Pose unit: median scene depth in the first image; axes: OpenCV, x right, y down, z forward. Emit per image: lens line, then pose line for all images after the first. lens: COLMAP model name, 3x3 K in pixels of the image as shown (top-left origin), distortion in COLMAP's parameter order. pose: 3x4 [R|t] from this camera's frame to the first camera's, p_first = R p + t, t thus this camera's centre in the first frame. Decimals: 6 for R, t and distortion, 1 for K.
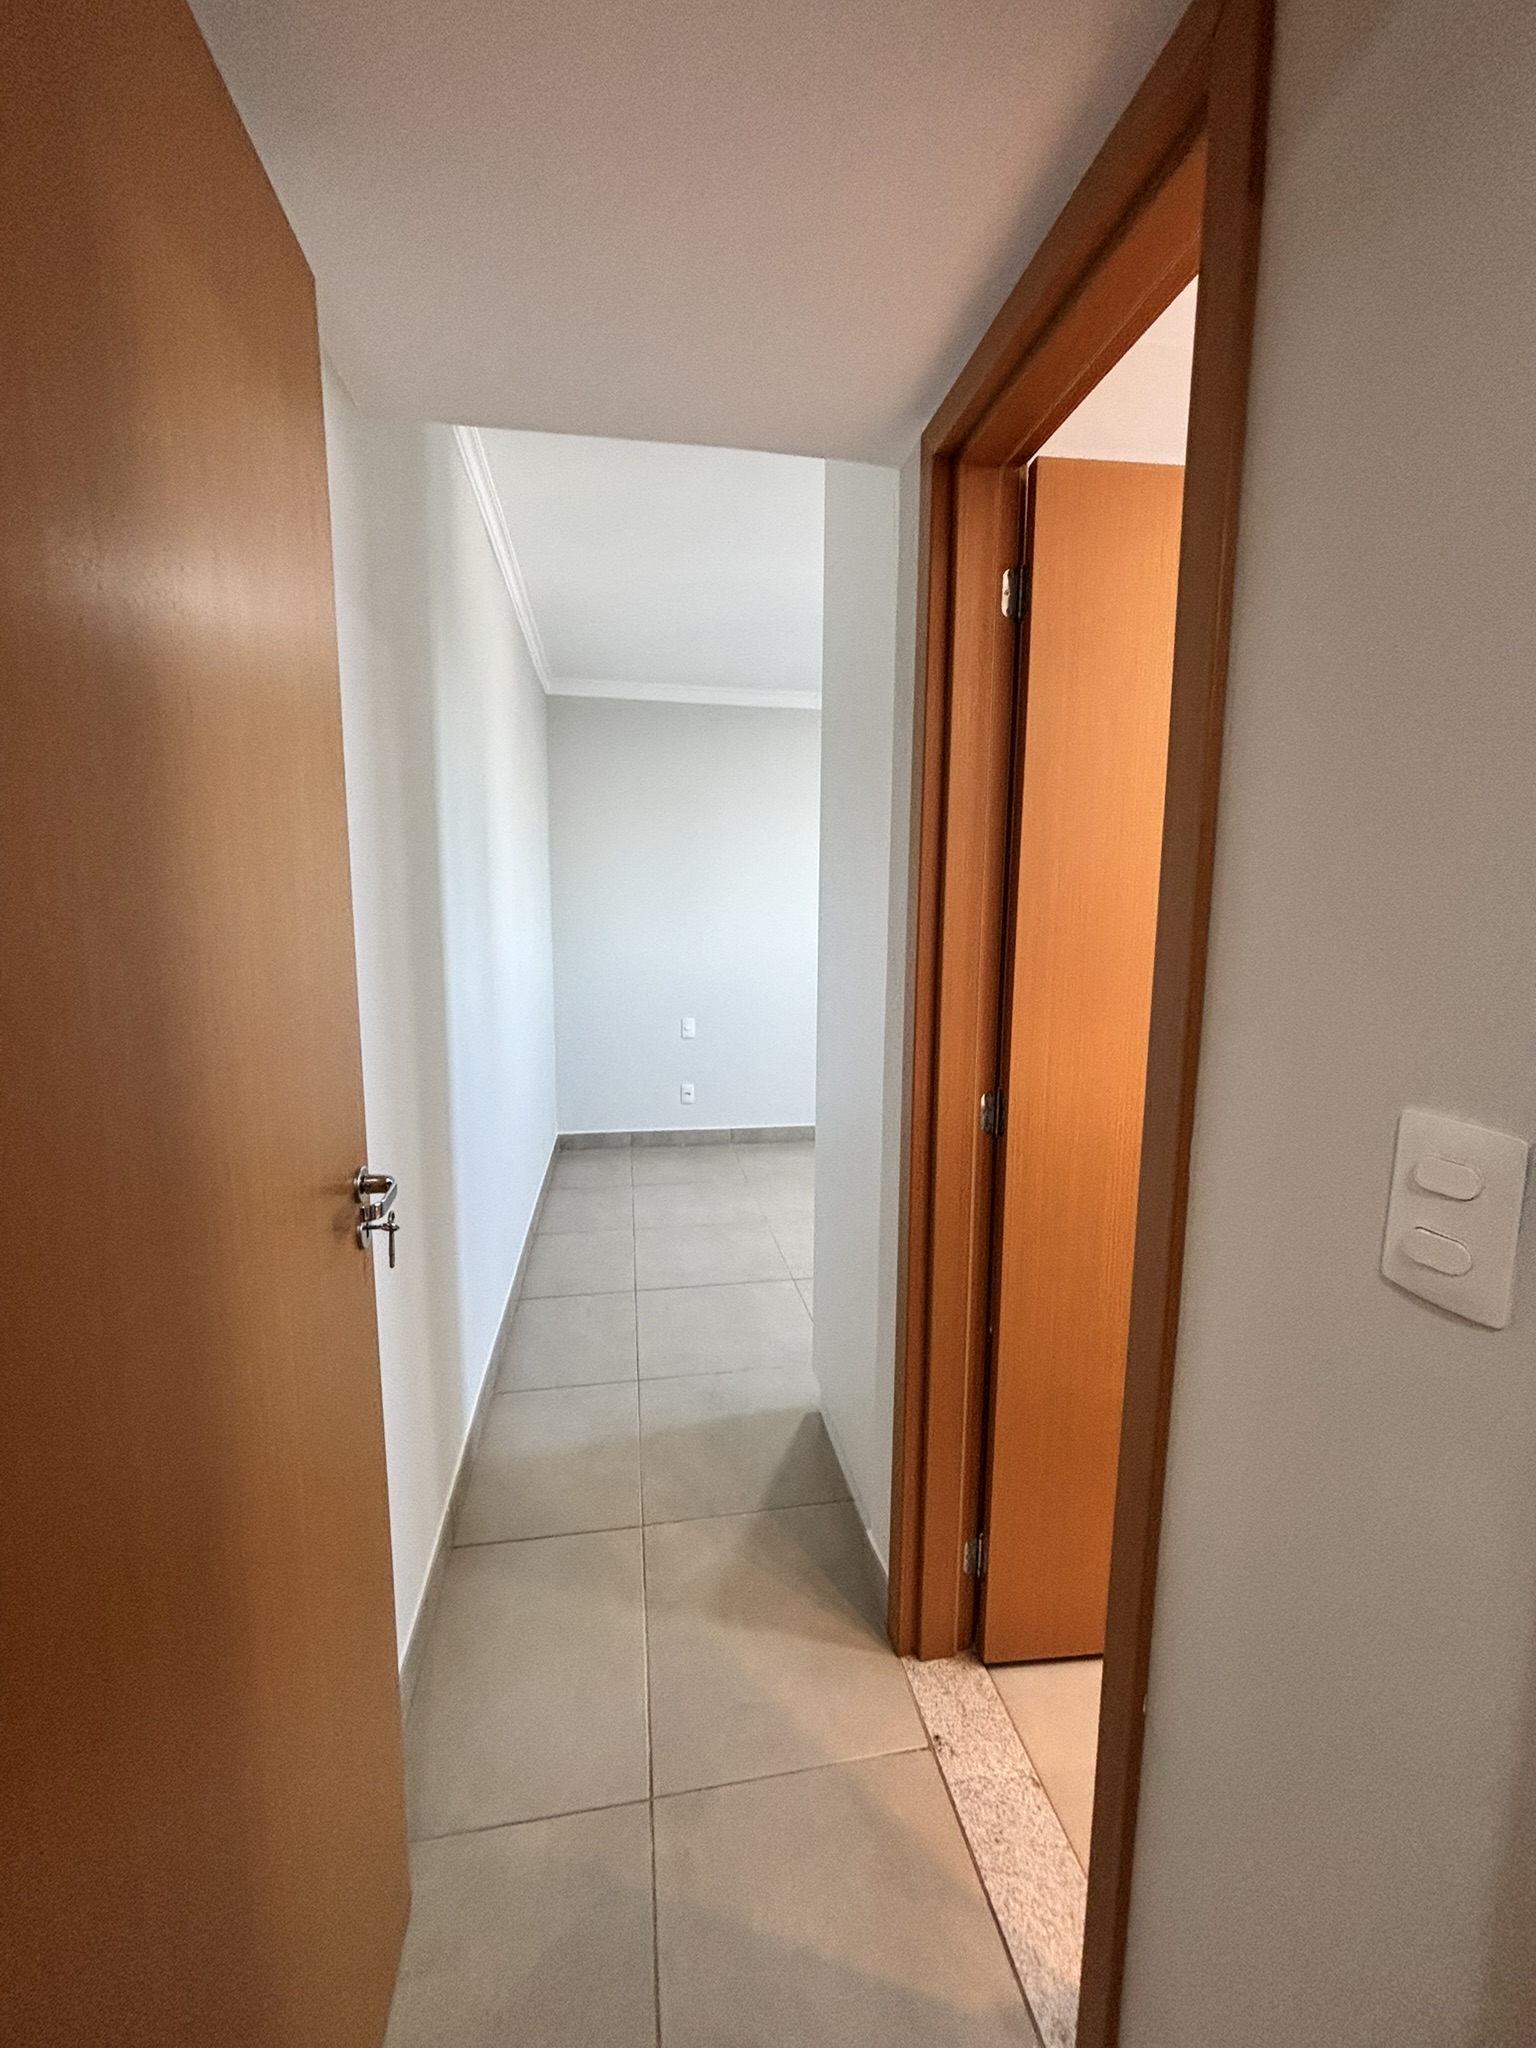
lens RADIAL K [[805.8, 0, 752.6], [0, 805.8, 1024.3], [0, 0, 1]] dist [0.012755, 0.000266]
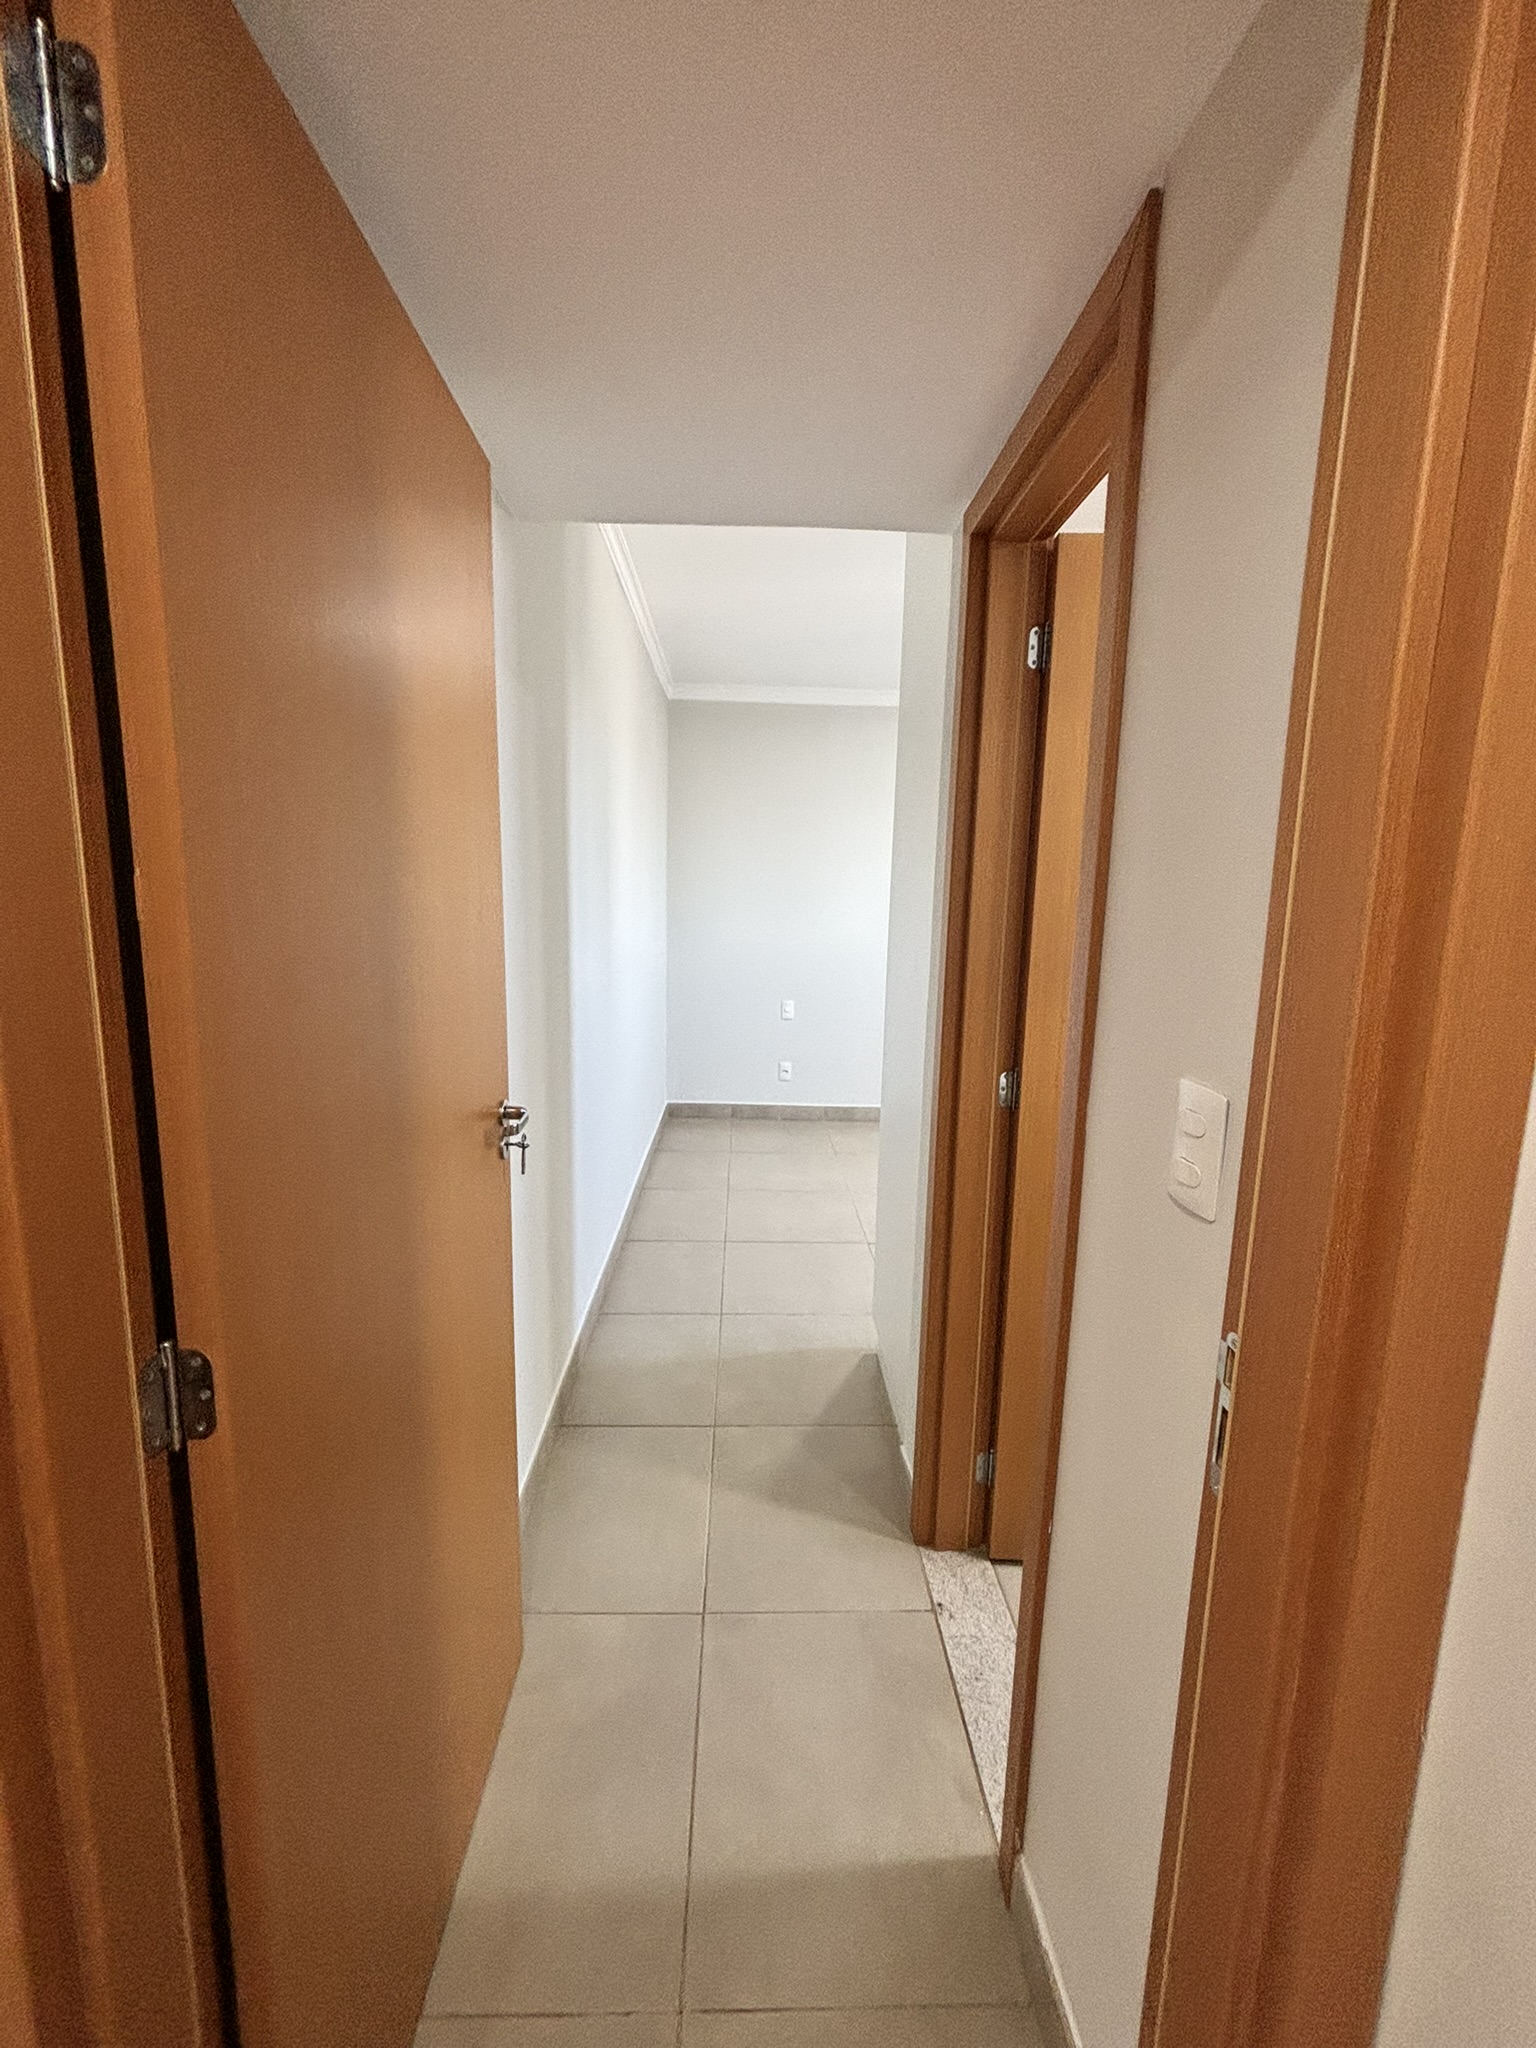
lens RADIAL K [[861.0, 0, 768.0], [0, 861.0, 1024.0], [0, 0, 1]] dist [0.035637, 0.000151]
pose [[0.988921, 0.035592, -0.144110, 0.120812], [-0.032871, 0.999234, 0.021221, -0.000699], [0.144755, -0.016248, 0.989334, -0.278862]]
